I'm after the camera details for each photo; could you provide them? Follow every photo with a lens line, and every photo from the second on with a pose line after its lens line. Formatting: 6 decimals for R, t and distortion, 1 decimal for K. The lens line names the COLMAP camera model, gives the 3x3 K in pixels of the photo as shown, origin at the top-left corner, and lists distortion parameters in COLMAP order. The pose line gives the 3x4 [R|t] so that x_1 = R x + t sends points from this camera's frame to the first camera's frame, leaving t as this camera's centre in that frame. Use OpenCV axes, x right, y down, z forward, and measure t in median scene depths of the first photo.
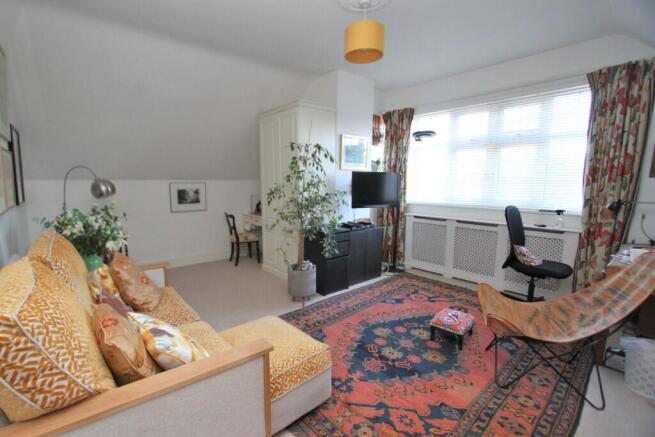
lens RADIAL K [[297.7, 0, 327.5], [0, 297.7, 218.5], [0, 0, 1]] dist [-0.001744, -0.000318]
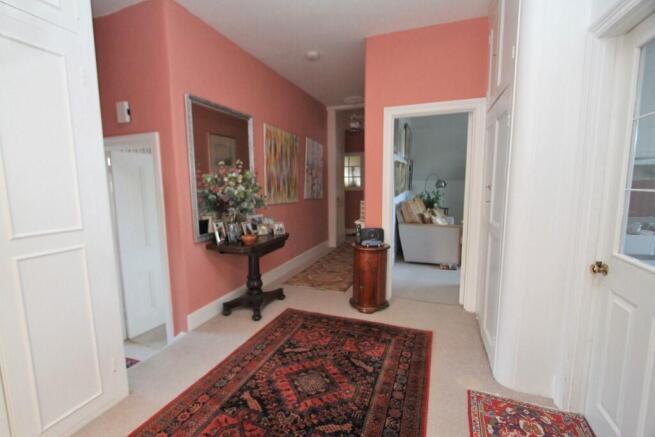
lens RADIAL K [[297.7, 0, 327.5], [0, 297.7, 218.5], [0, 0, 1]] dist [-0.001744, -0.000318]
pose [[0.473781, 0.066861, -0.878101, 0.718327], [-0.099842, 0.994763, 0.021874, 0.176480], [0.874965, 0.077307, 0.477976, -0.661319]]
